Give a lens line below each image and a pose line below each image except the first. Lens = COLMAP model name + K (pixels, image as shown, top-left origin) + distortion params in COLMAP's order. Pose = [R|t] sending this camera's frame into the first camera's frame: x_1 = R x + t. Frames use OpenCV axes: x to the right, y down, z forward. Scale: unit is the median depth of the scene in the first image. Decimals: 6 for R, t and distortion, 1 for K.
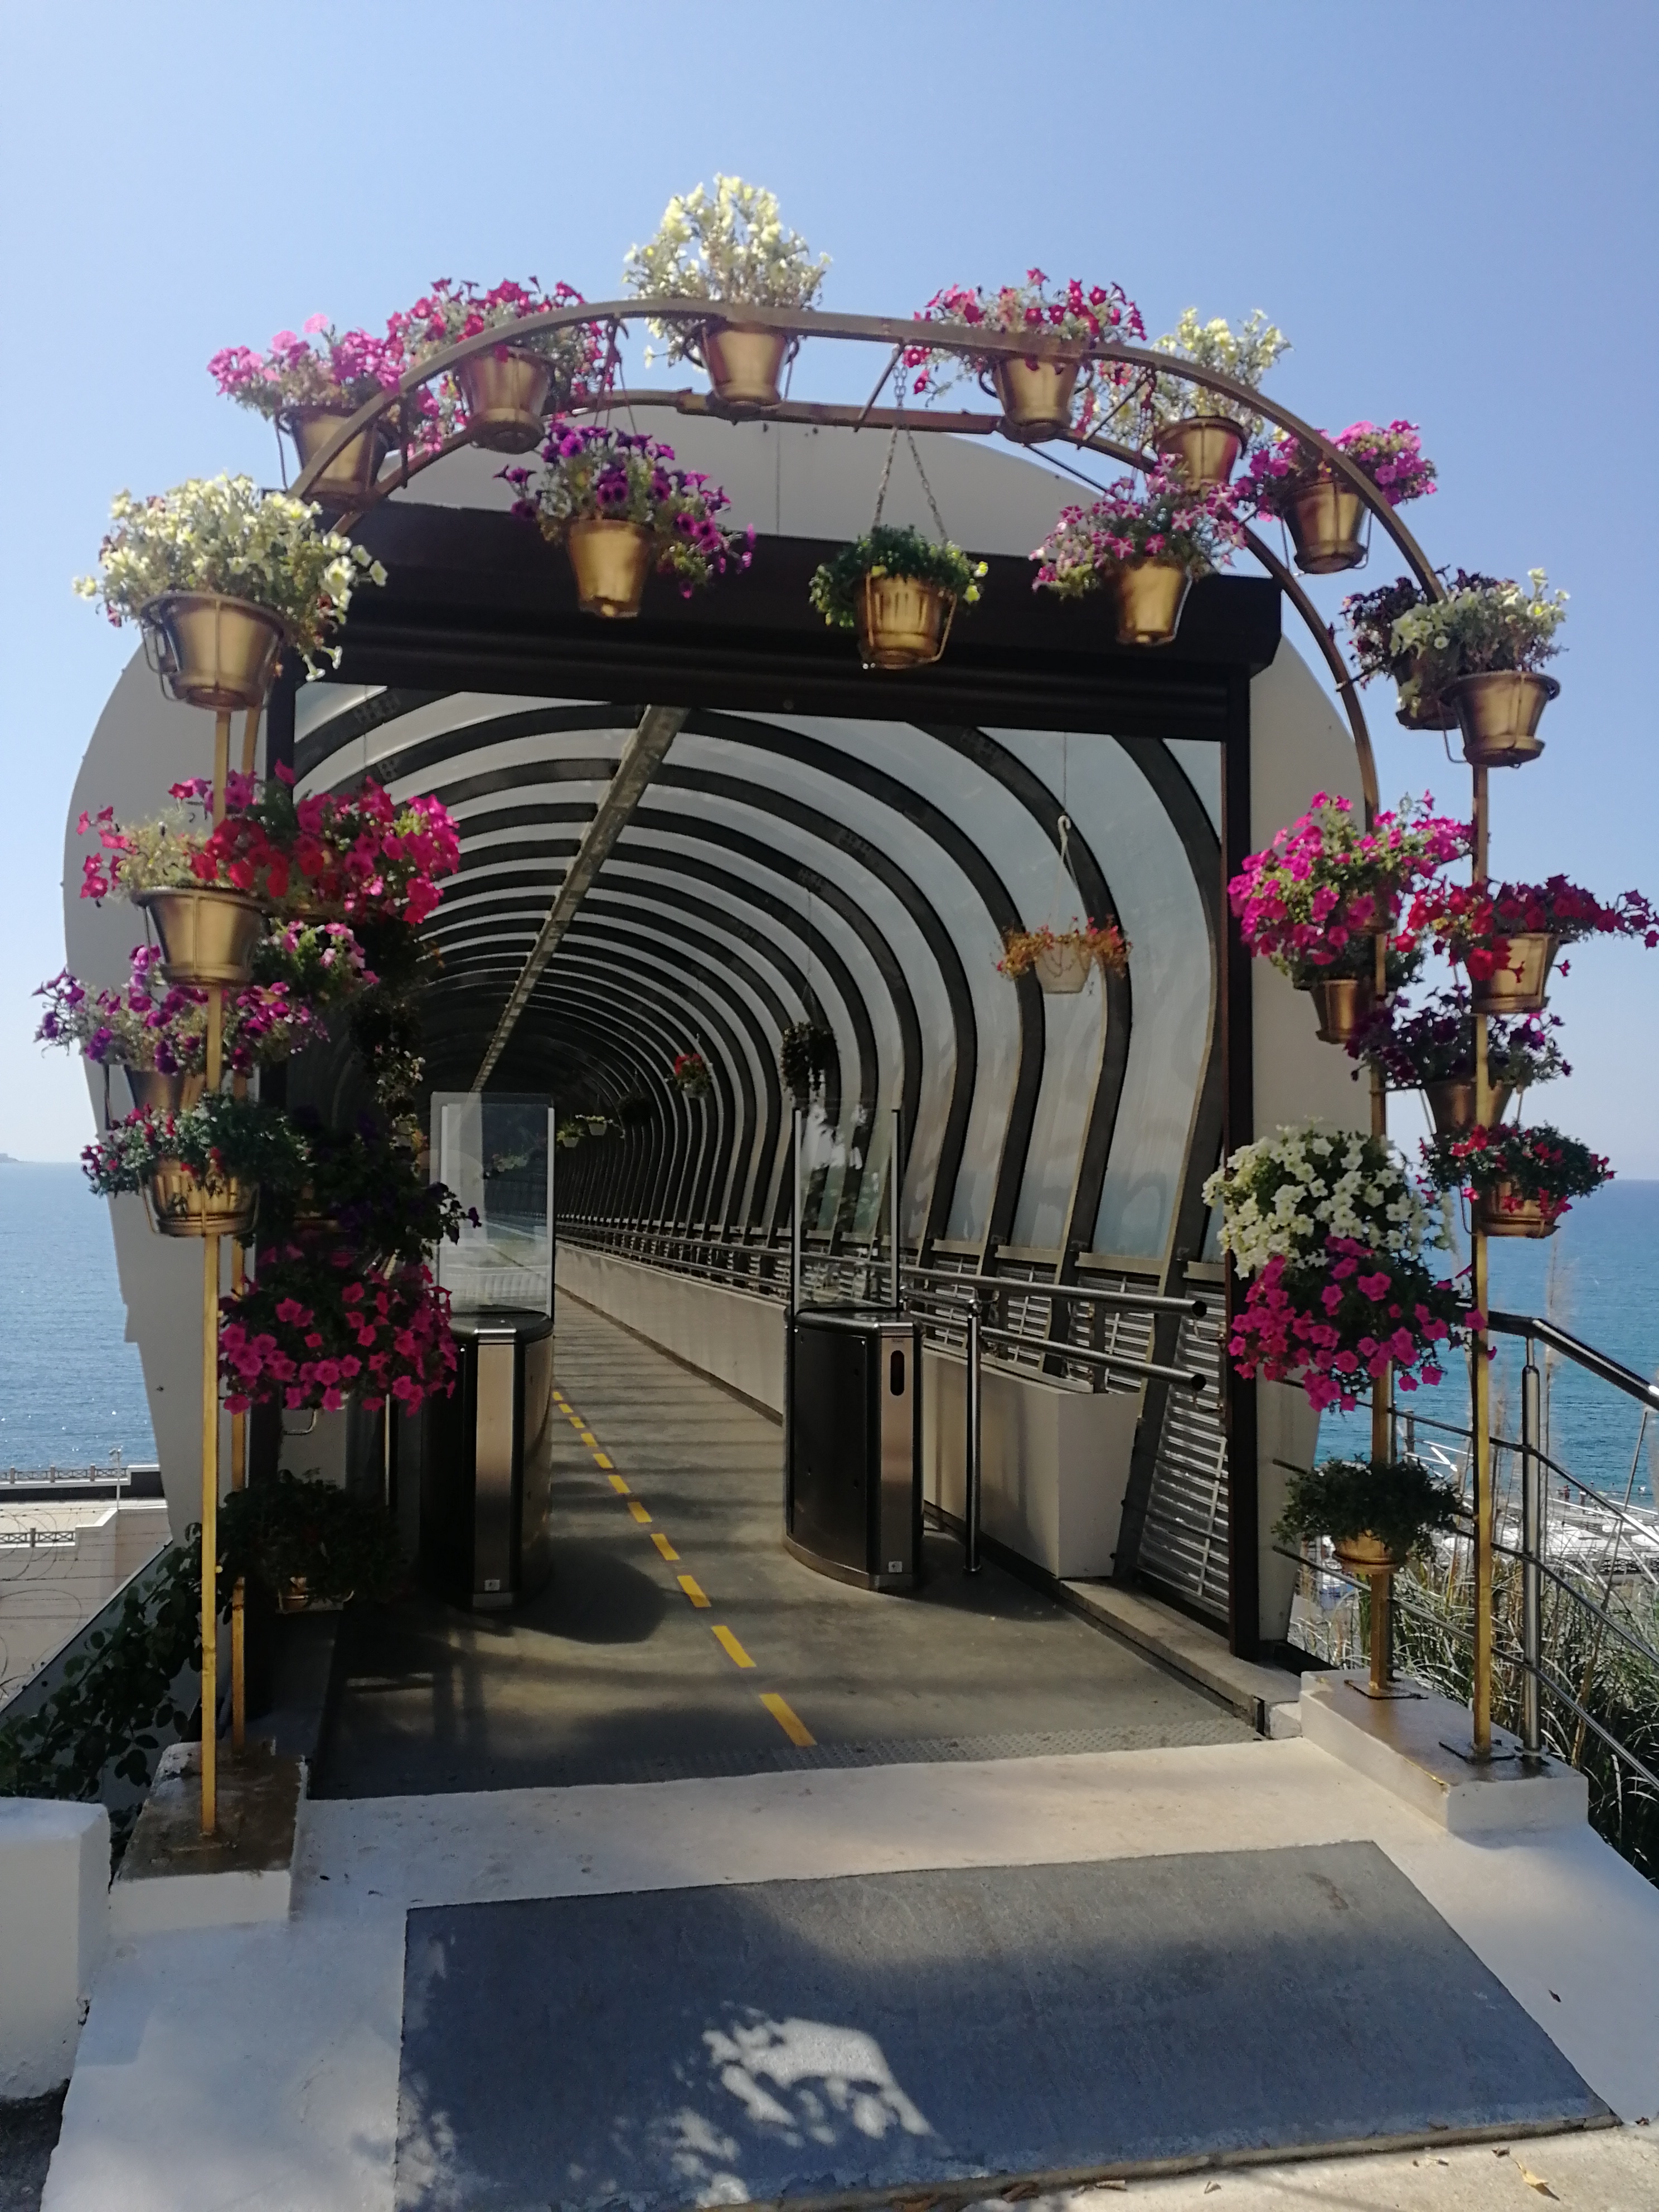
lens RADIAL K [[1752.0, 0, 828.2], [0, 1752.0, 1106.3], [0, 0, 1]] dist [-0.003958, -0.005490]
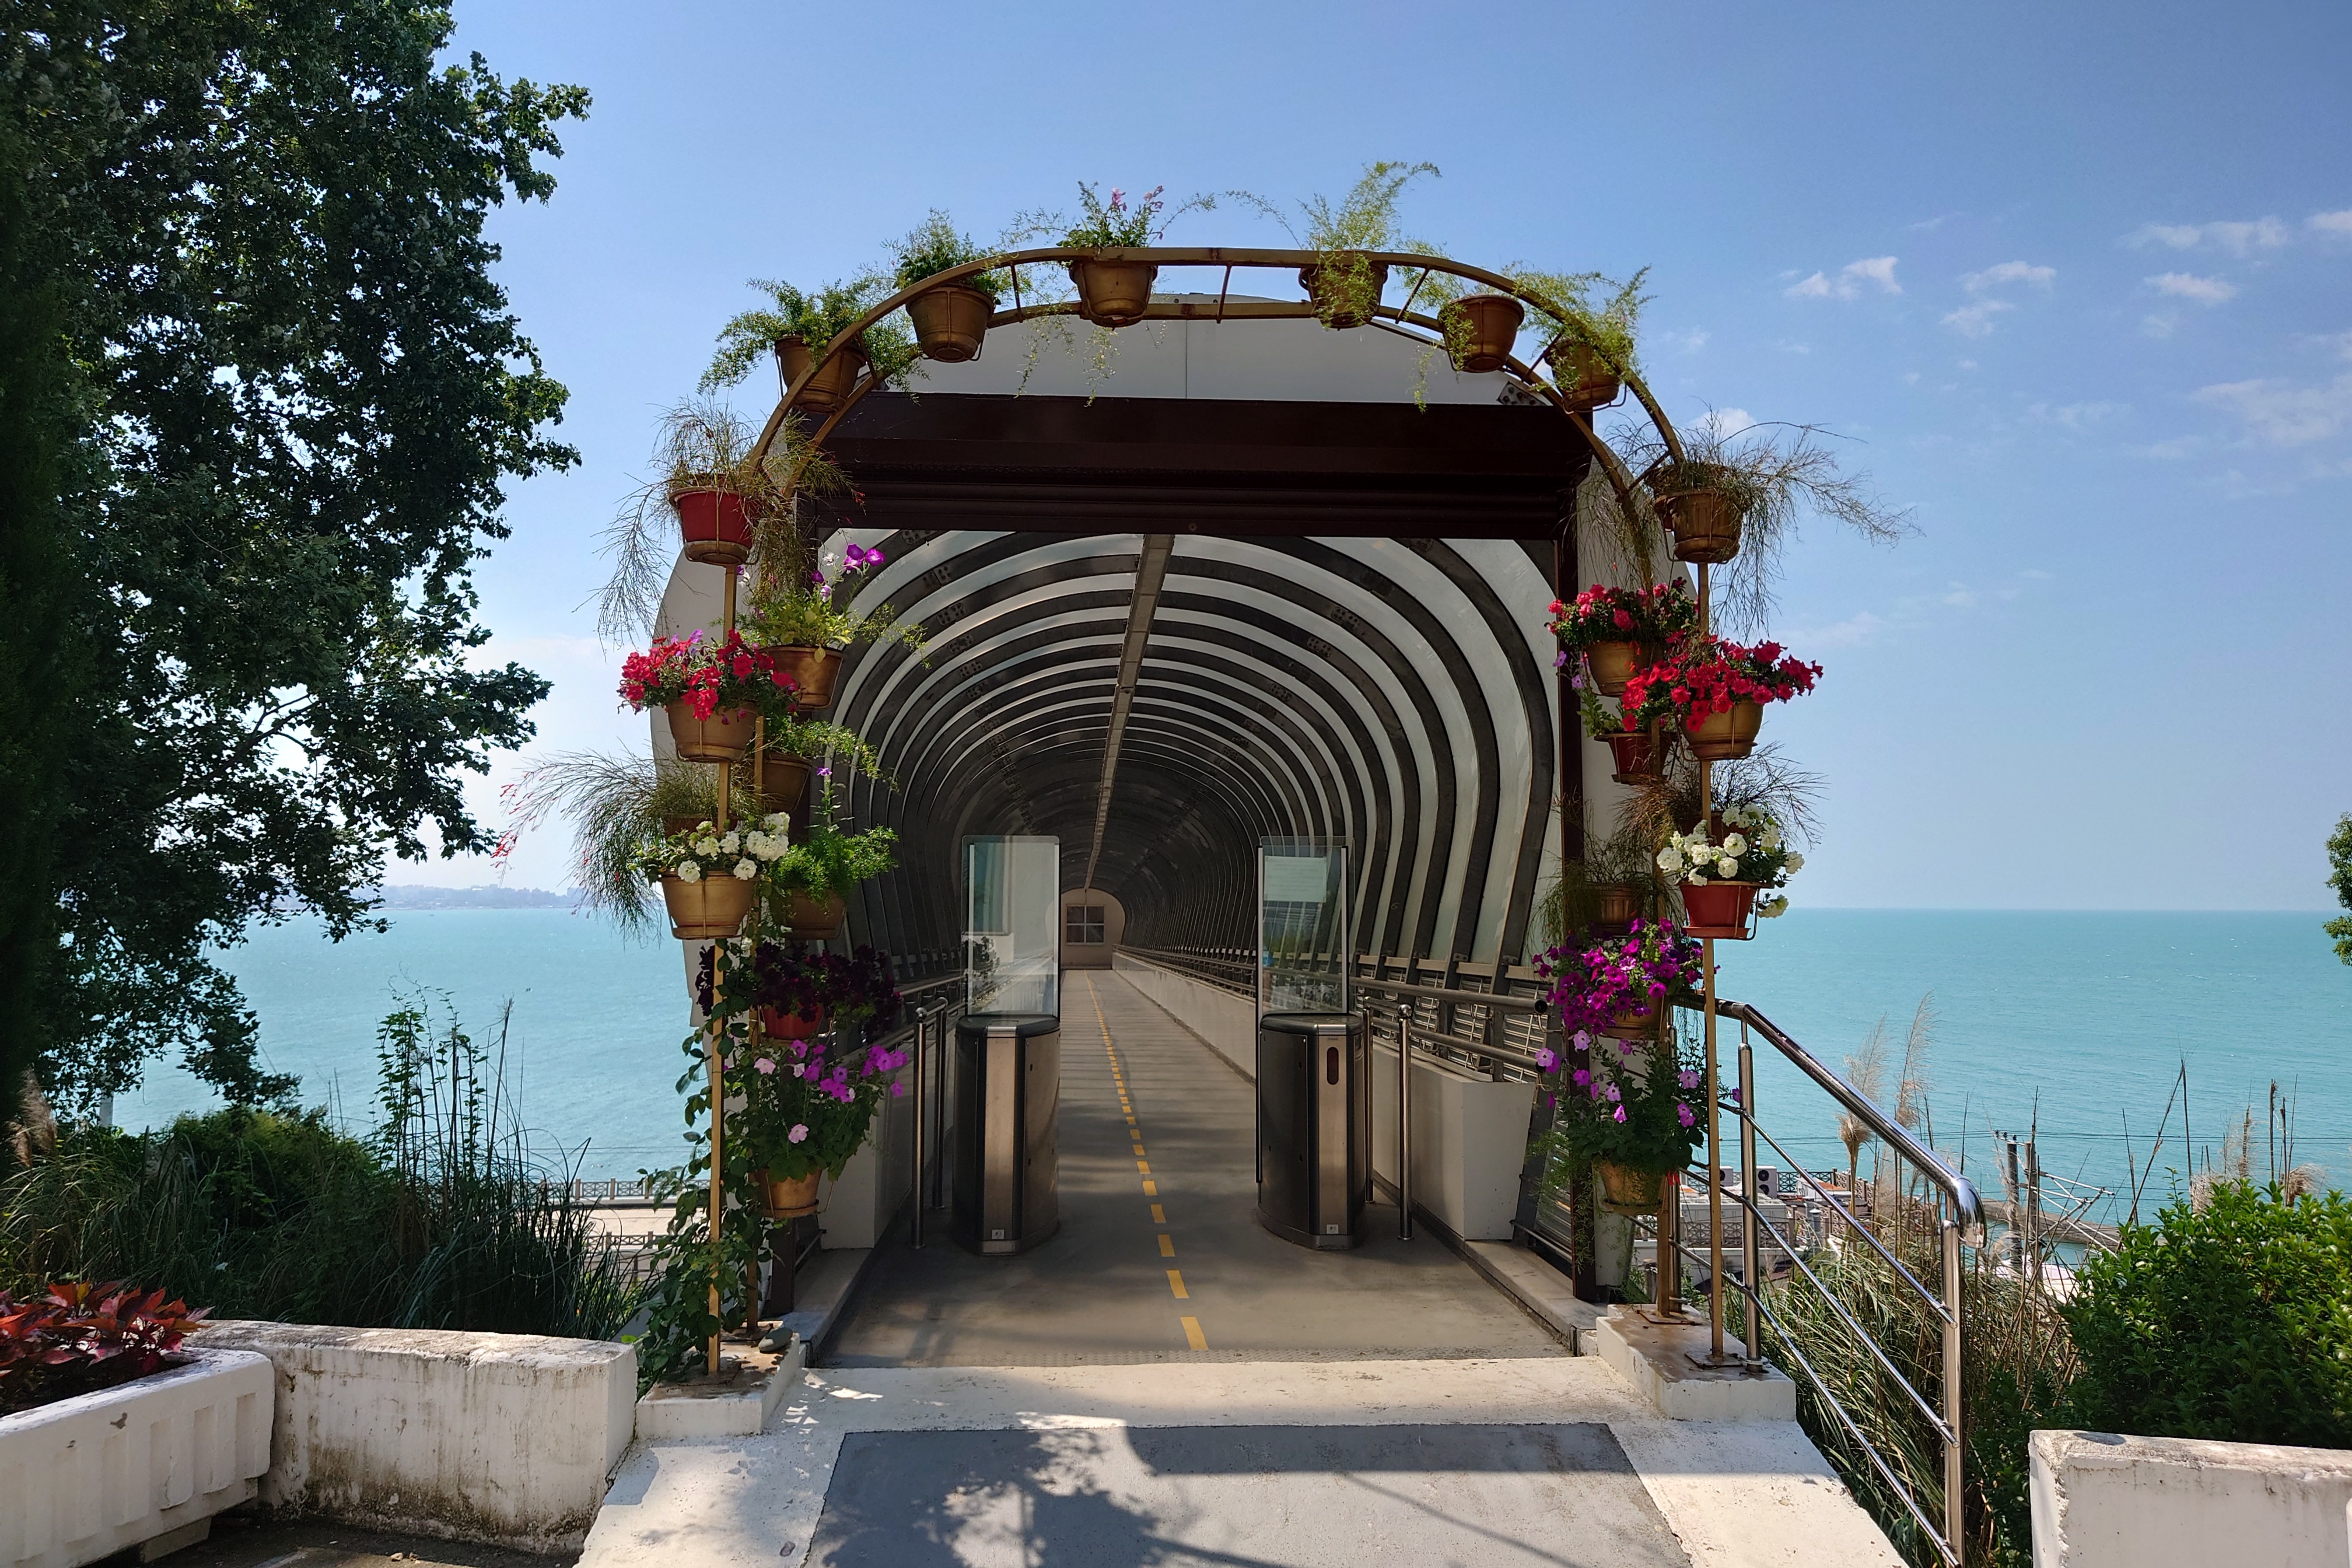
lens RADIAL K [[1645.3, 0, 1177.9], [0, 1645.3, 782.6], [0, 0, 1]] dist [0.006463, 0.000838]
pose [[0.987128, -0.021786, -0.158443, 0.109417], [0.015662, 0.999085, -0.039793, 0.001756], [0.159165, 0.036800, 0.986566, -0.124746]]
